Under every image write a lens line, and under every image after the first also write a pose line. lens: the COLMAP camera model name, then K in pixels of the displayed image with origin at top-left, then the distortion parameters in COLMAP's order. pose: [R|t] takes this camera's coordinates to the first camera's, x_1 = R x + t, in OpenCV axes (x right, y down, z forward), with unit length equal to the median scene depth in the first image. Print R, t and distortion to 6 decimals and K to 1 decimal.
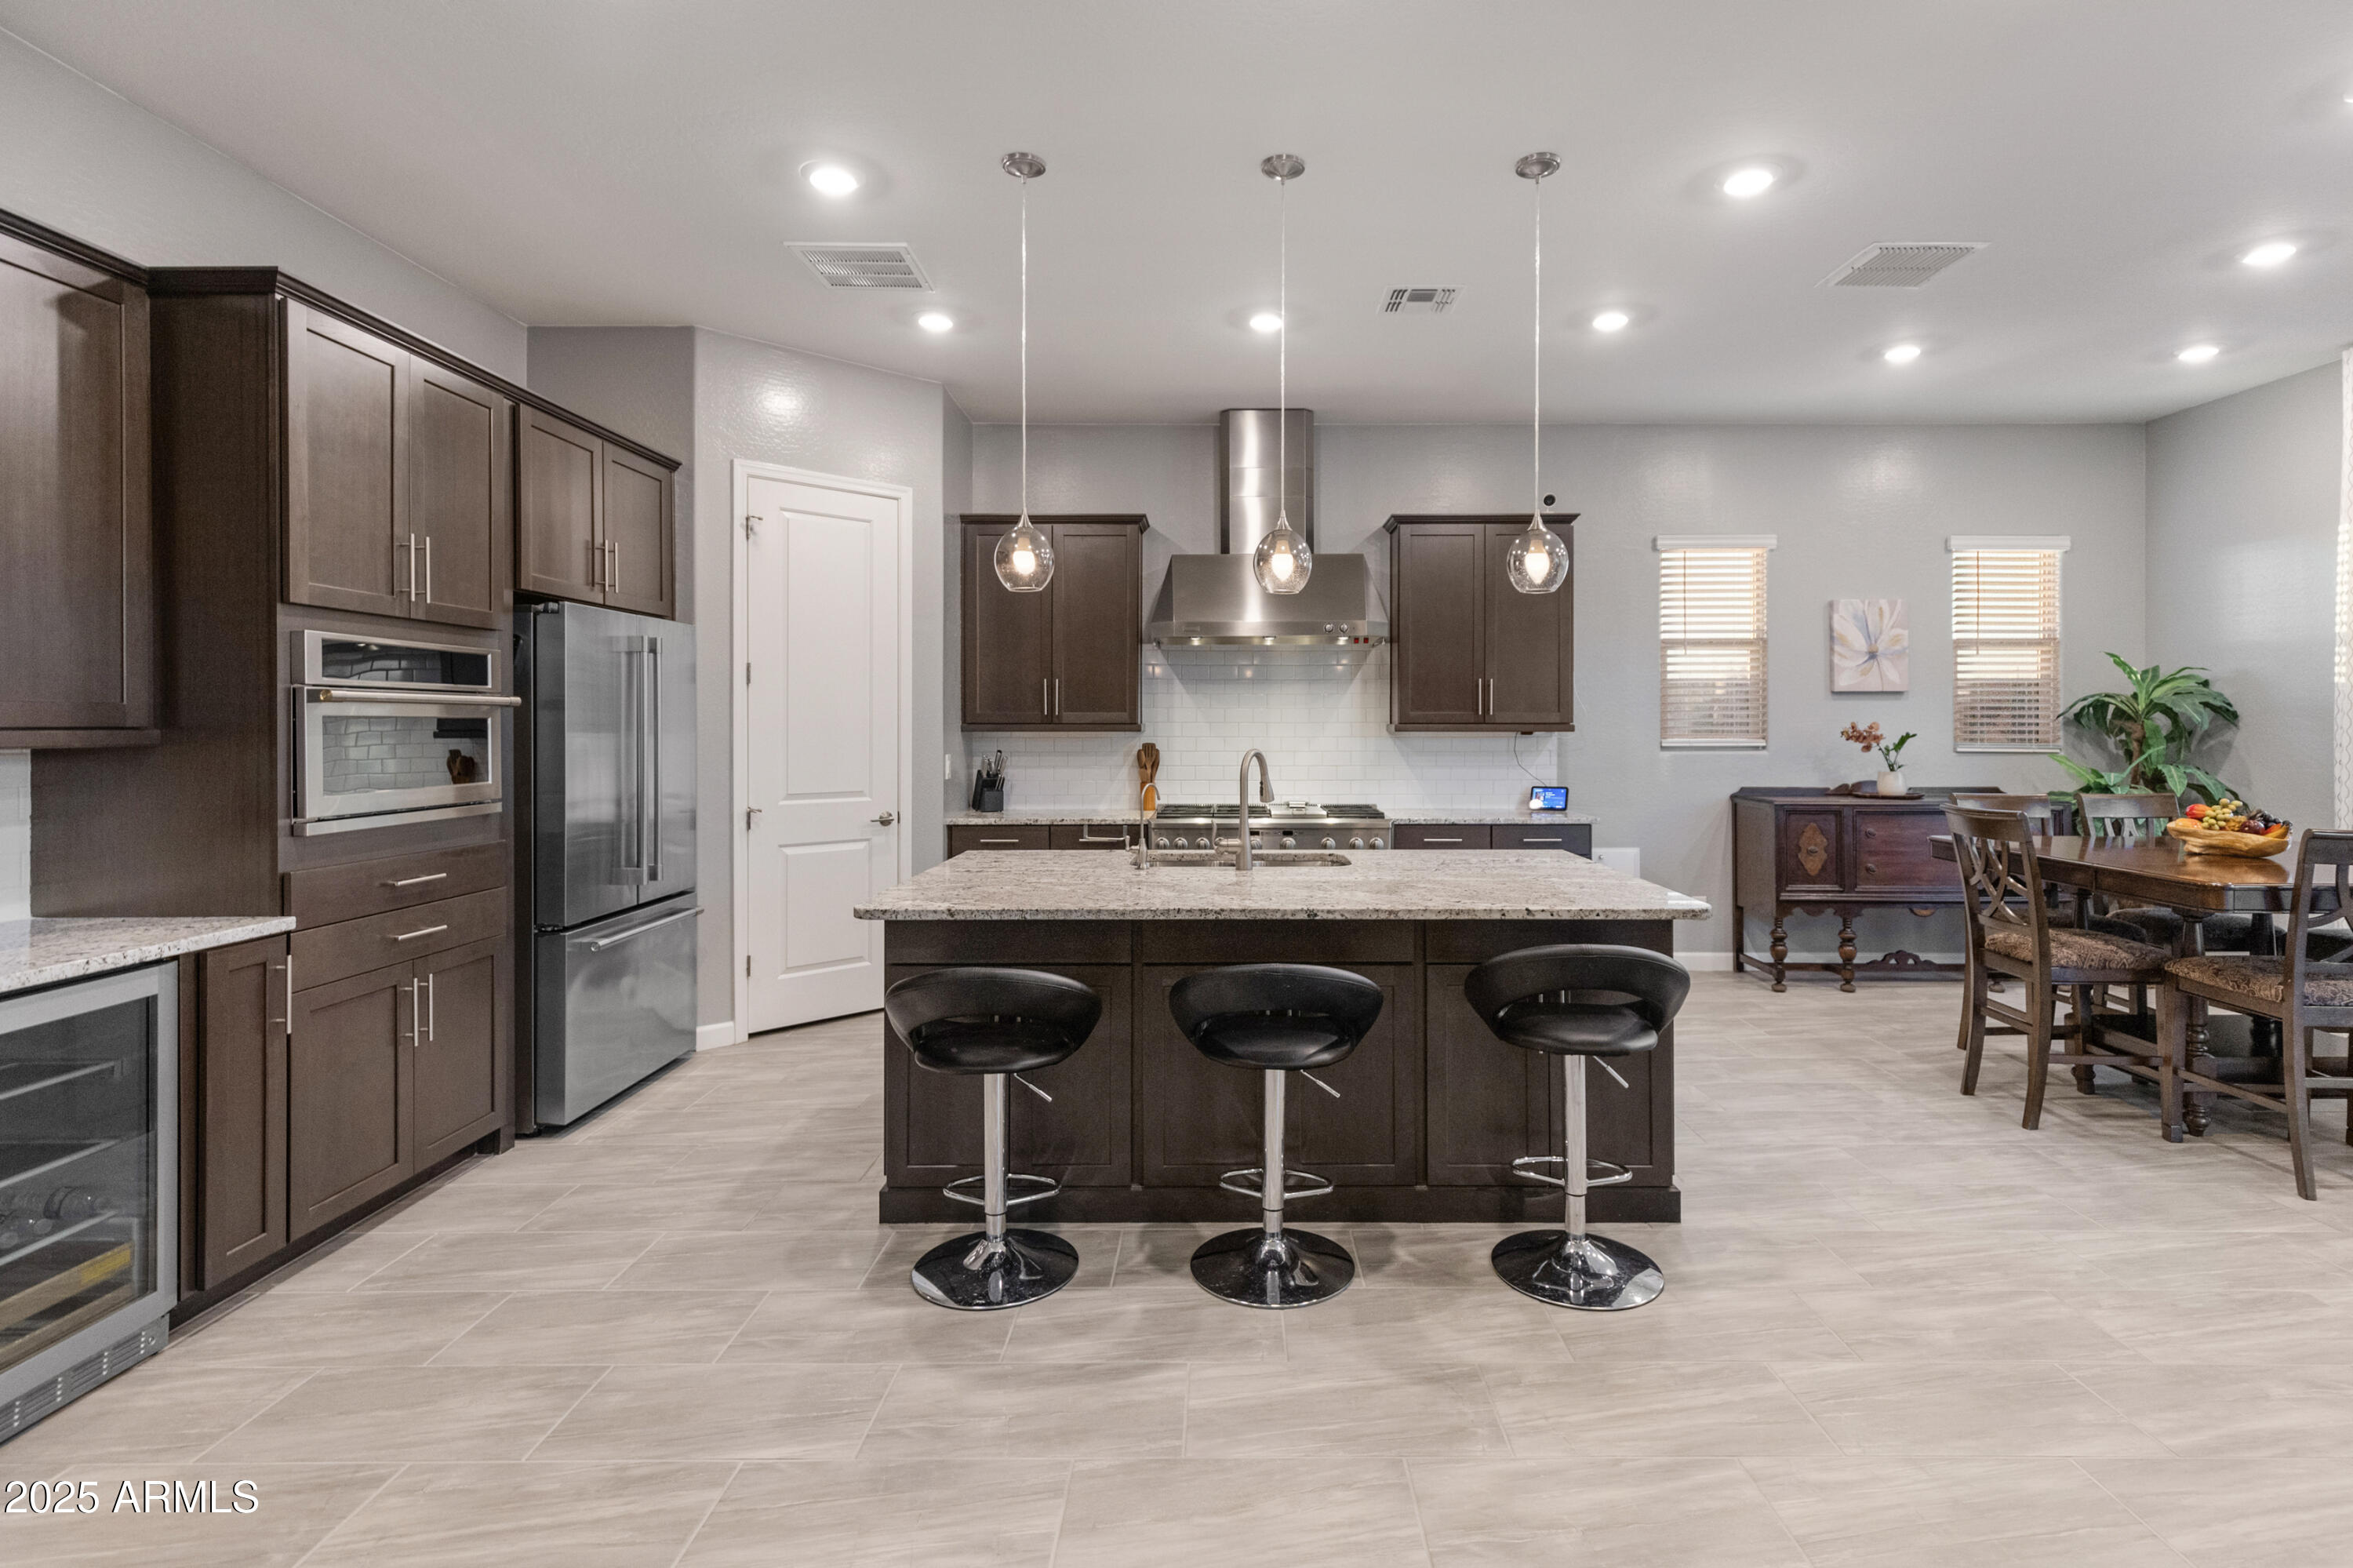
lens RADIAL K [[1105.0, 0, 1223.4], [0, 1105.0, 732.7], [0, 0, 1]] dist [0.007498, -0.001722]
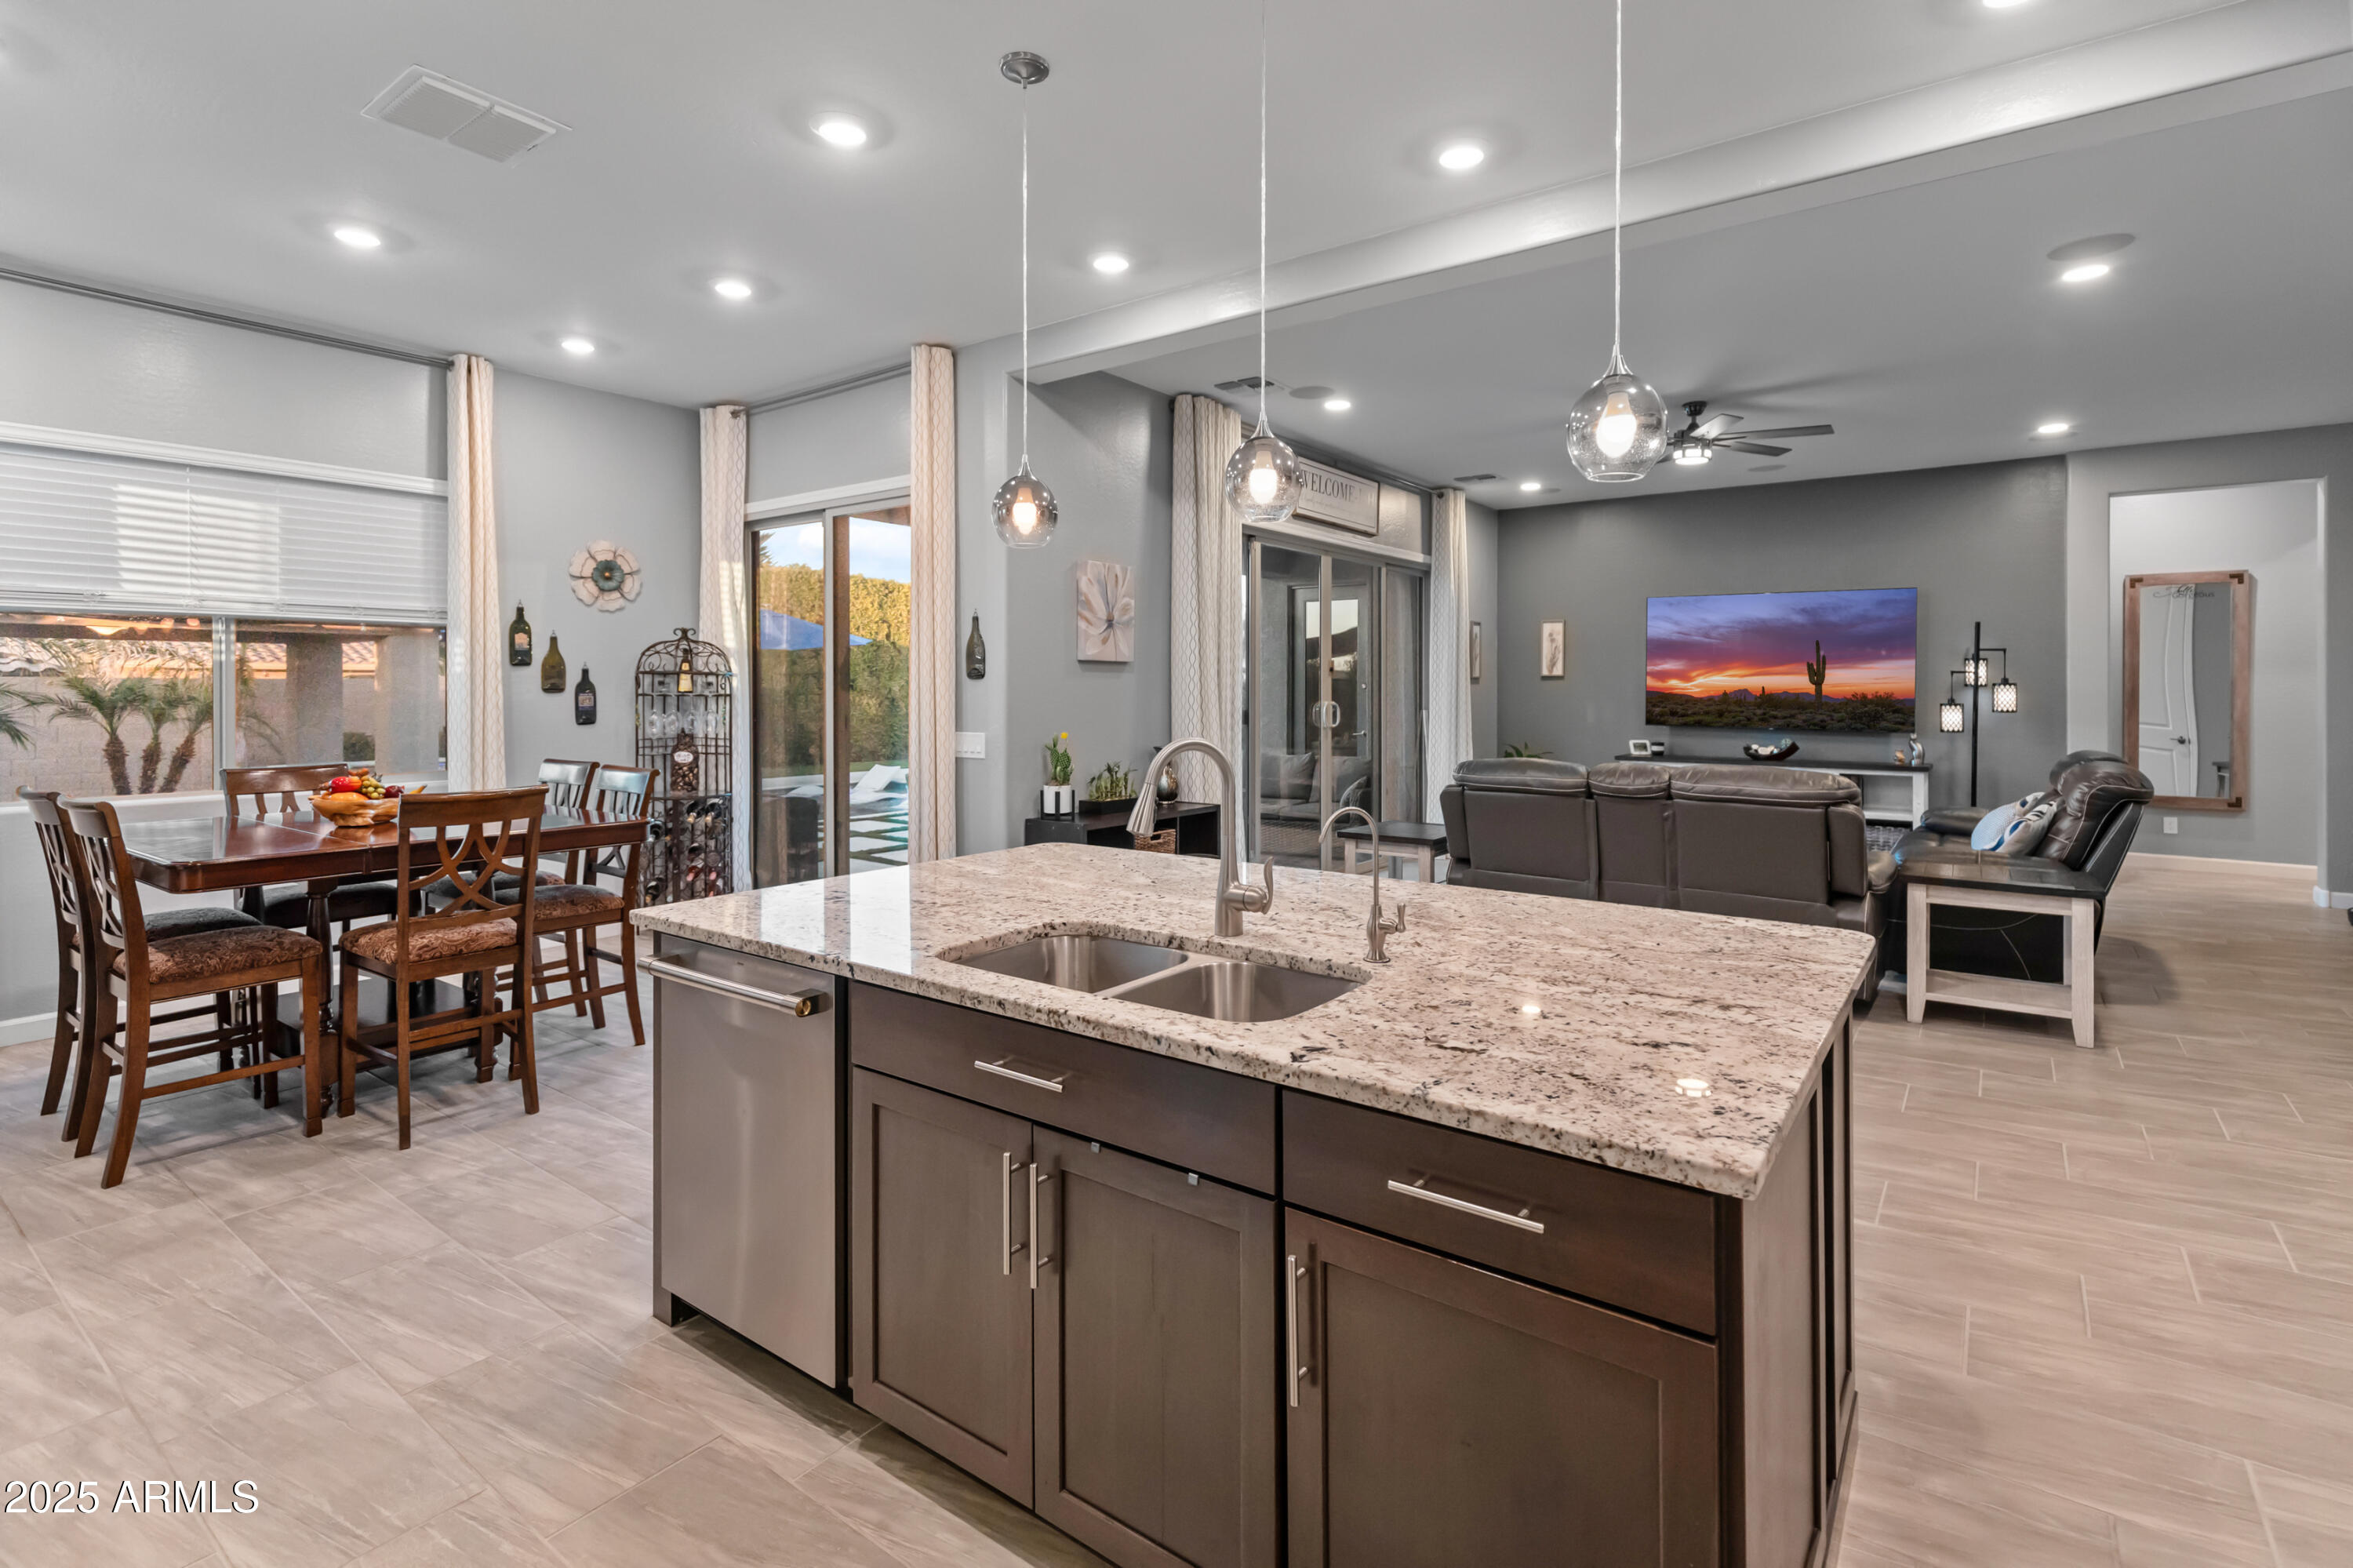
lens RADIAL K [[1105.0, 0, 1189.2], [0, 1105.0, 693.8], [0, 0, 1]] dist [0.007498, -0.001722]
pose [[-0.808442, -0.001212, 0.588574, -0.252798], [0.005371, 0.999941, 0.009437, -0.011406], [-0.588551, 0.010791, -0.808388, 1.191959]]
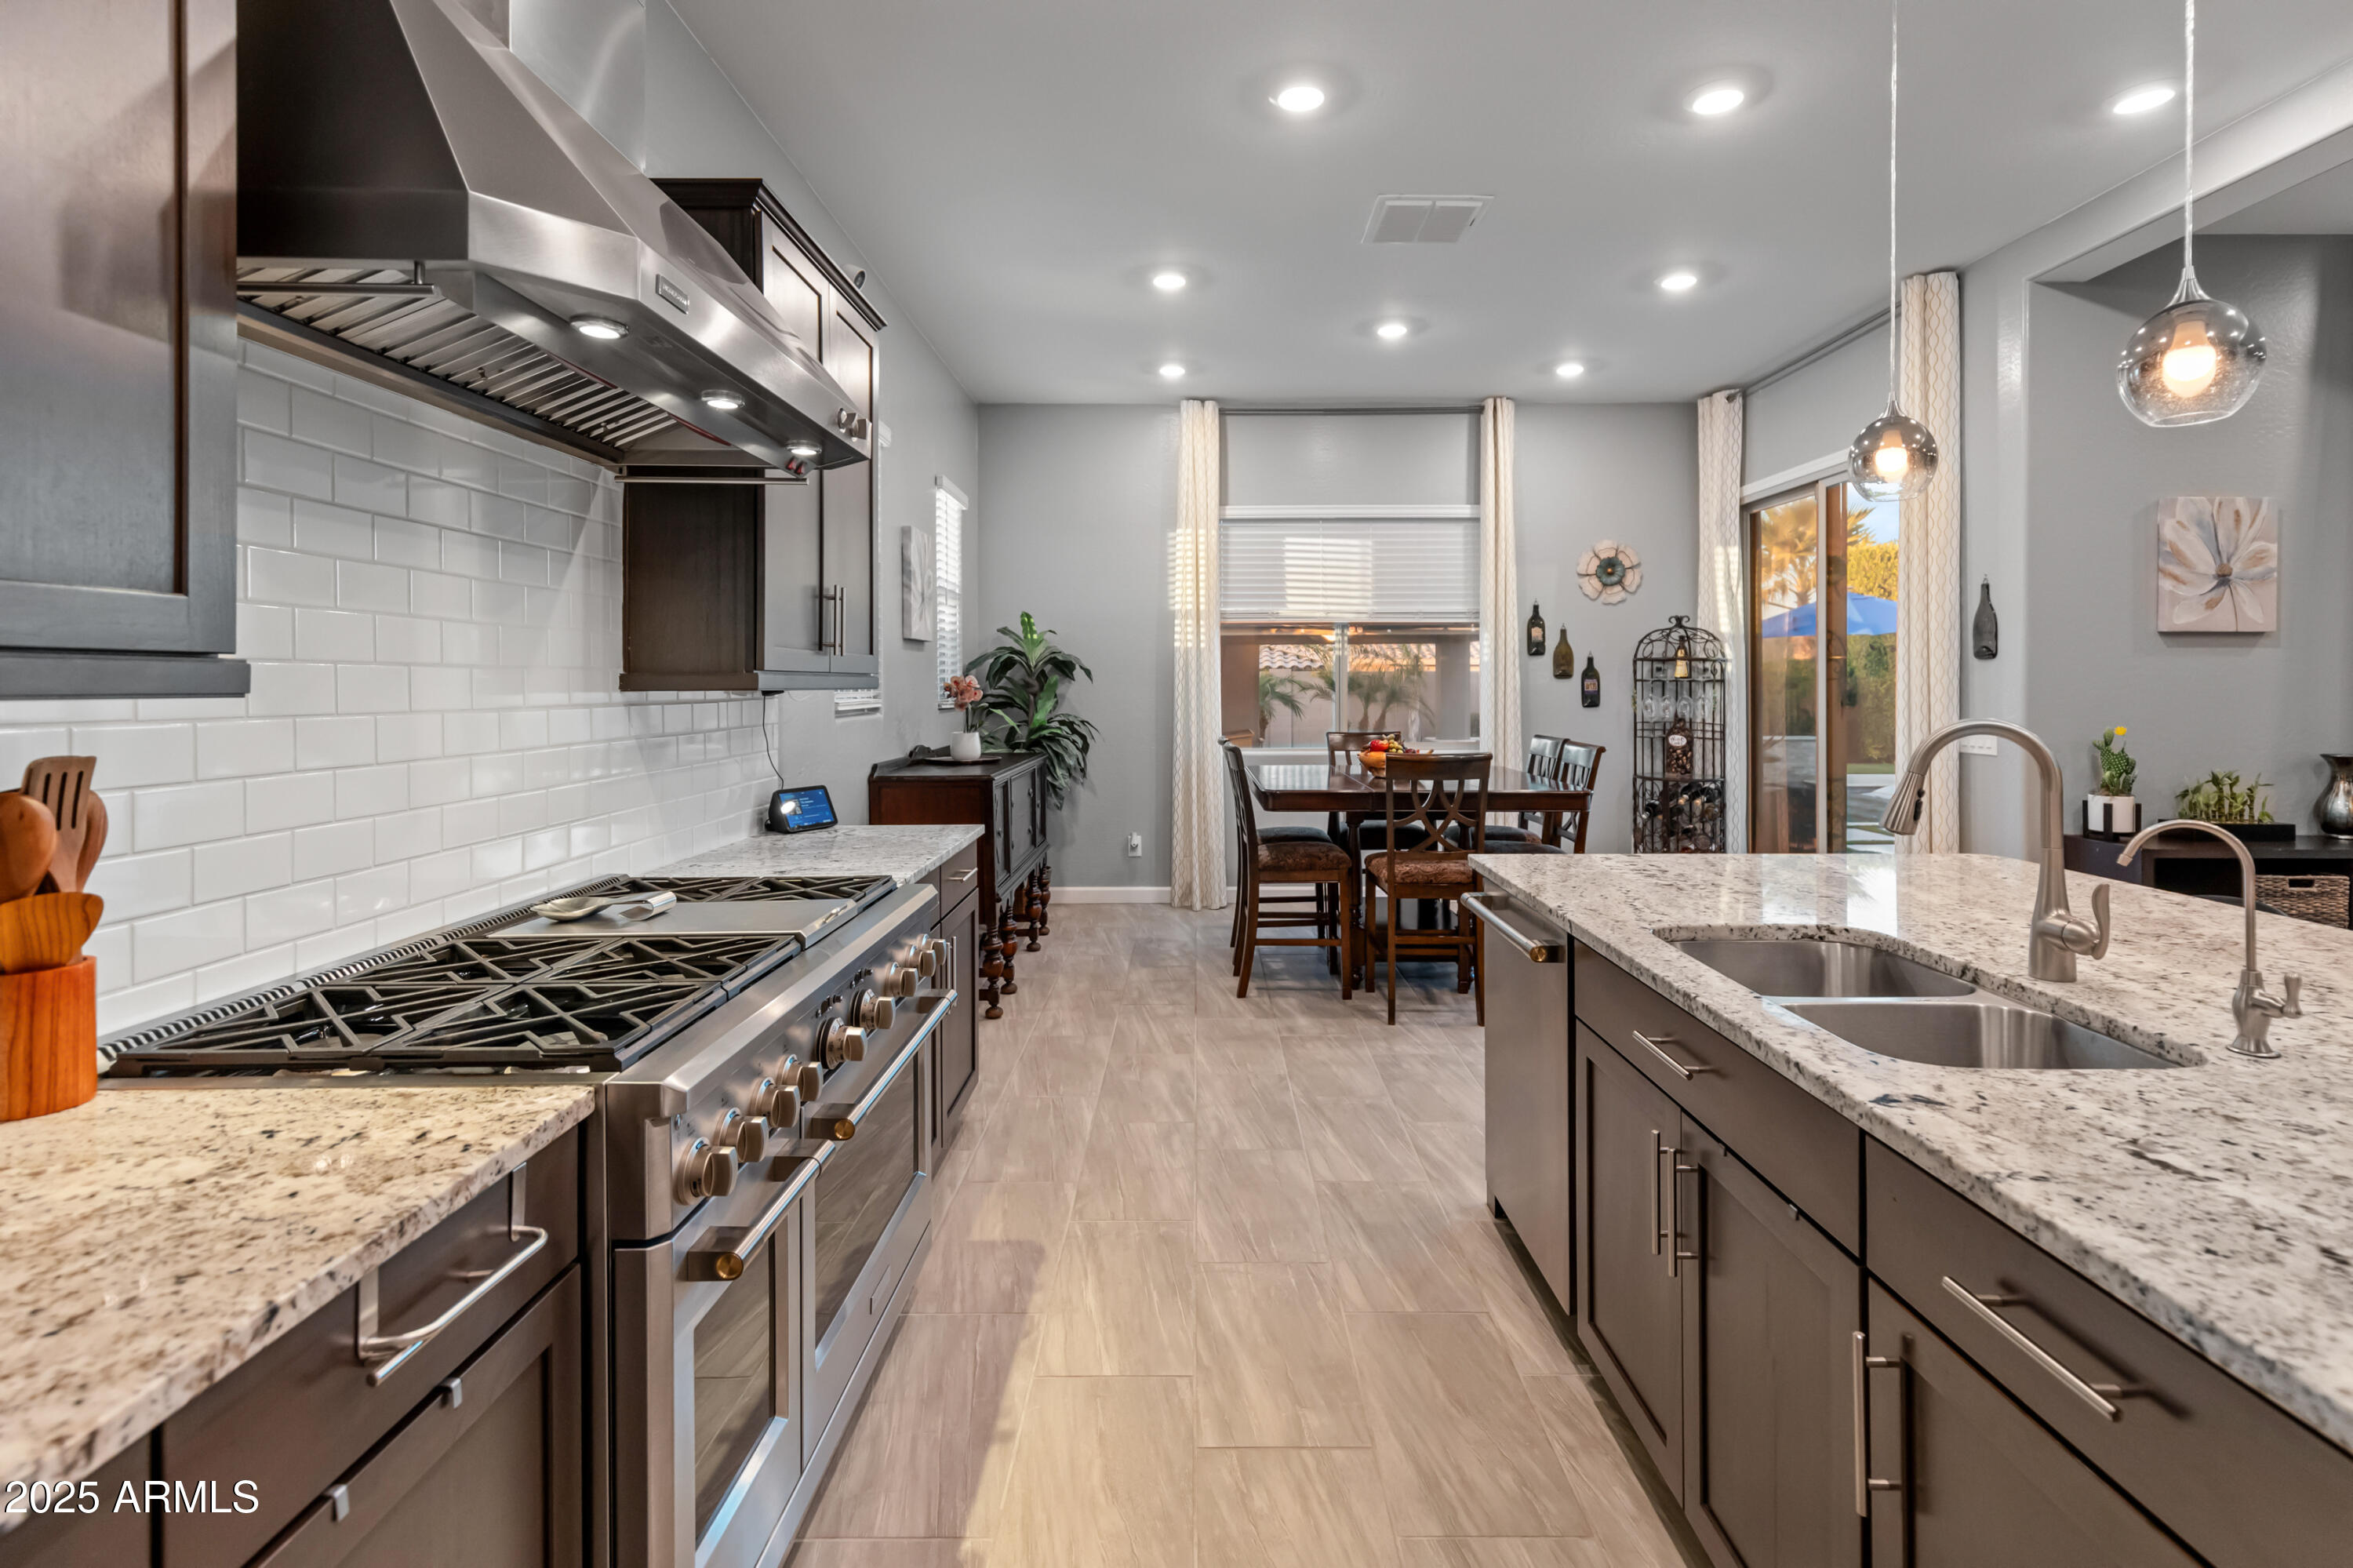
lens RADIAL K [[1105.0, 0, 1187.7], [0, 1105.0, 685.1], [0, 0, 1]] dist [0.007498, -0.001722]
pose [[0.000650, -0.002251, 0.999997, -0.354481], [0.009474, 0.999953, 0.002245, -0.003577], [-0.999955, 0.009472, 0.000672, 1.078897]]
